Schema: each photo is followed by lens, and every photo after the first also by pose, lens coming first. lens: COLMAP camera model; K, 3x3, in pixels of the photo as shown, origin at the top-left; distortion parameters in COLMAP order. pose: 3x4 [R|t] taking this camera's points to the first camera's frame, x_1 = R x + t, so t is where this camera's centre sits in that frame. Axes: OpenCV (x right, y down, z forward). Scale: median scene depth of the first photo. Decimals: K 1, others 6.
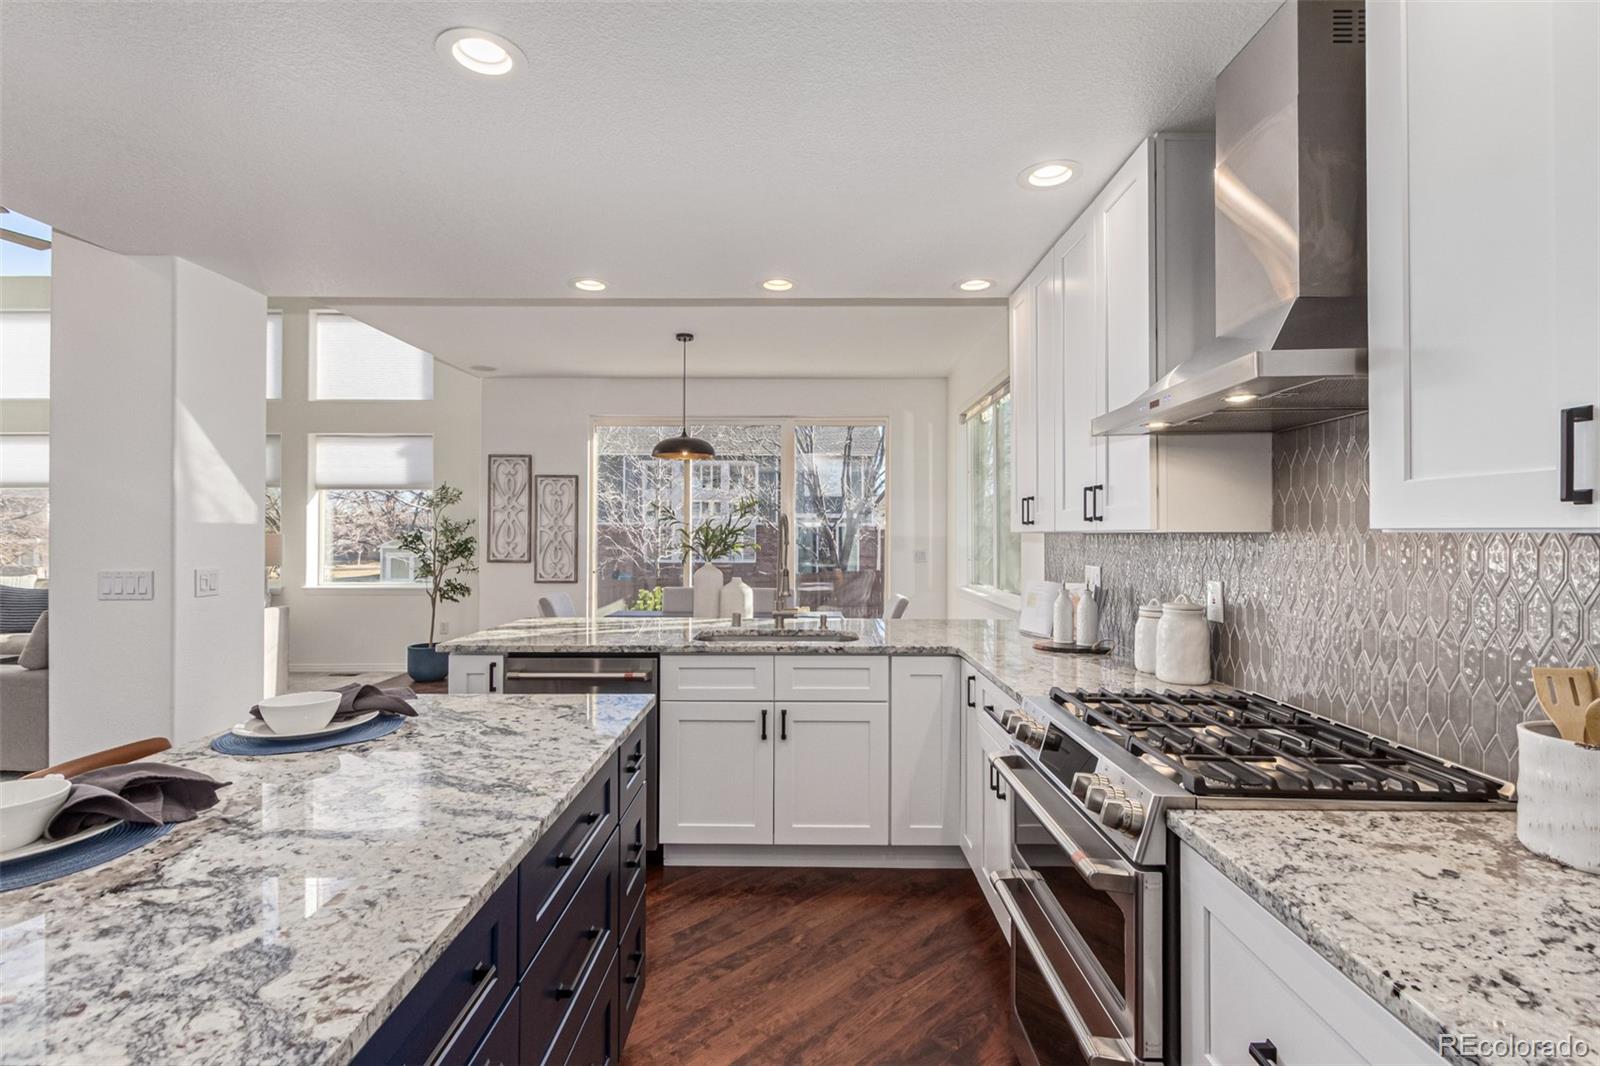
lens RADIAL K [[748.3, 0, 802.8], [0, 748.3, 523.2], [0, 0, 1]] dist [0.007586, 0.000442]
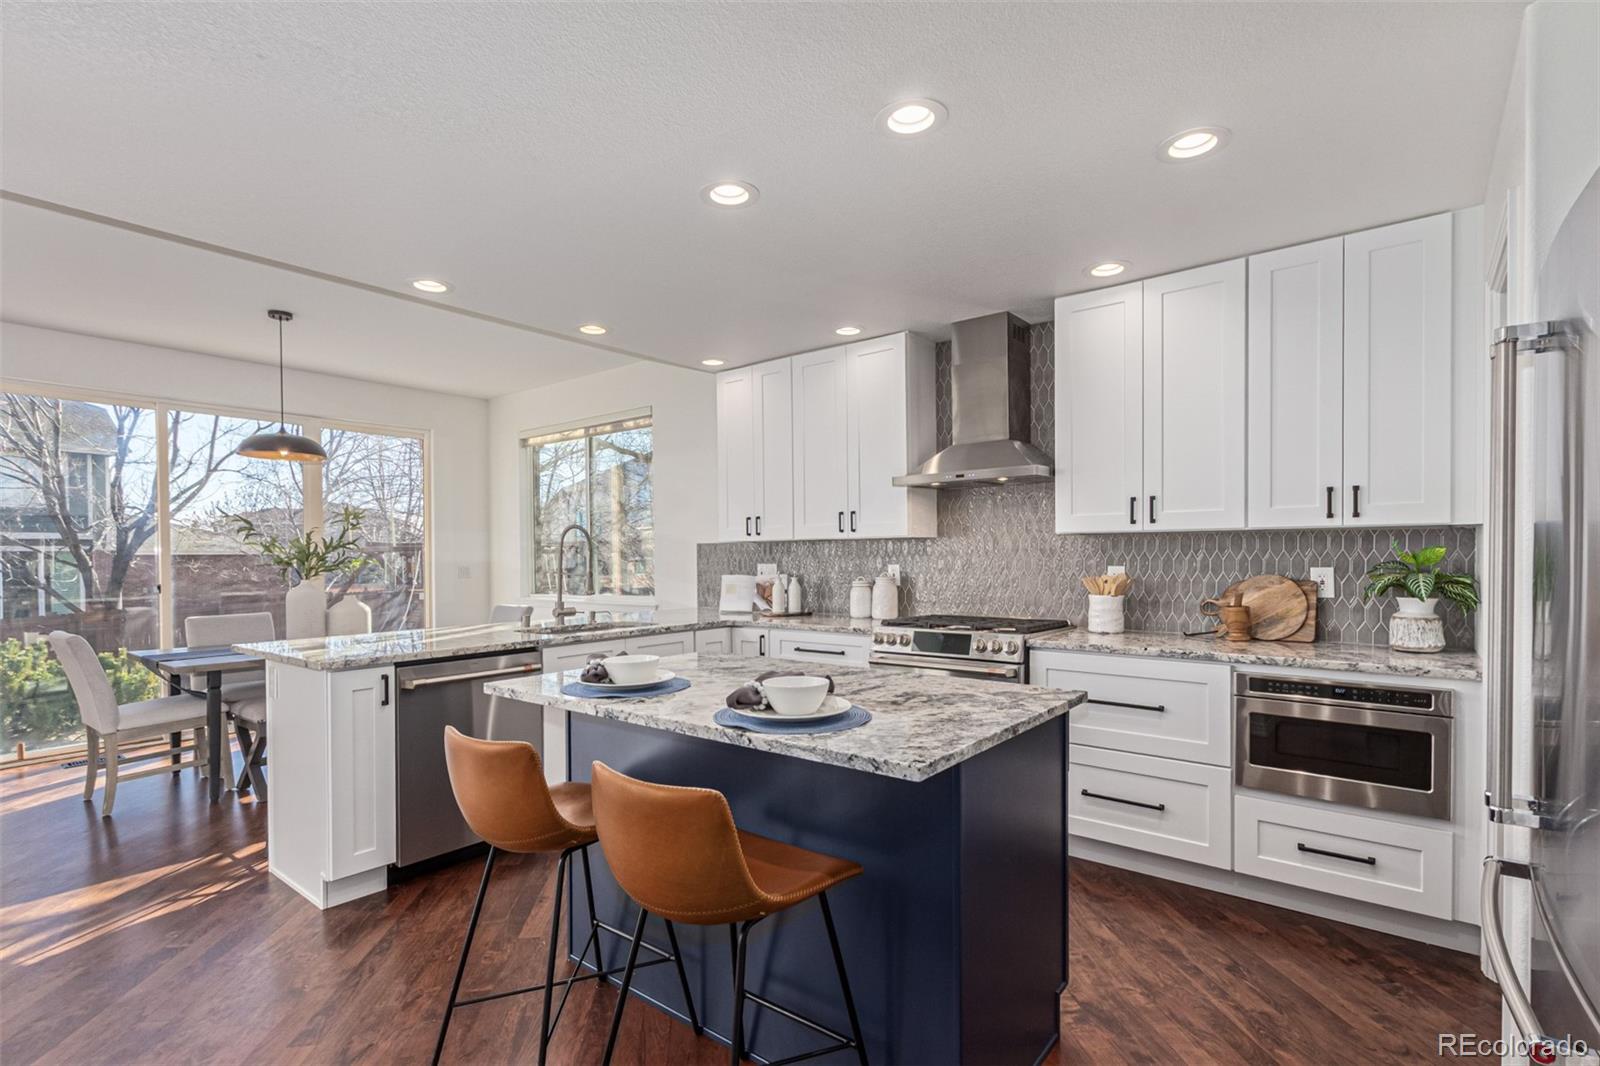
lens RADIAL K [[756.3, 0, 802.8], [0, 756.3, 562.4], [0, 0, 1]] dist [0.000195, 0.000007]
pose [[0.619171, -0.015659, 0.785100, -0.835984], [0.001485, 0.999823, 0.018771, 0.027514], [-0.785255, -0.010456, 0.619085, -0.004451]]
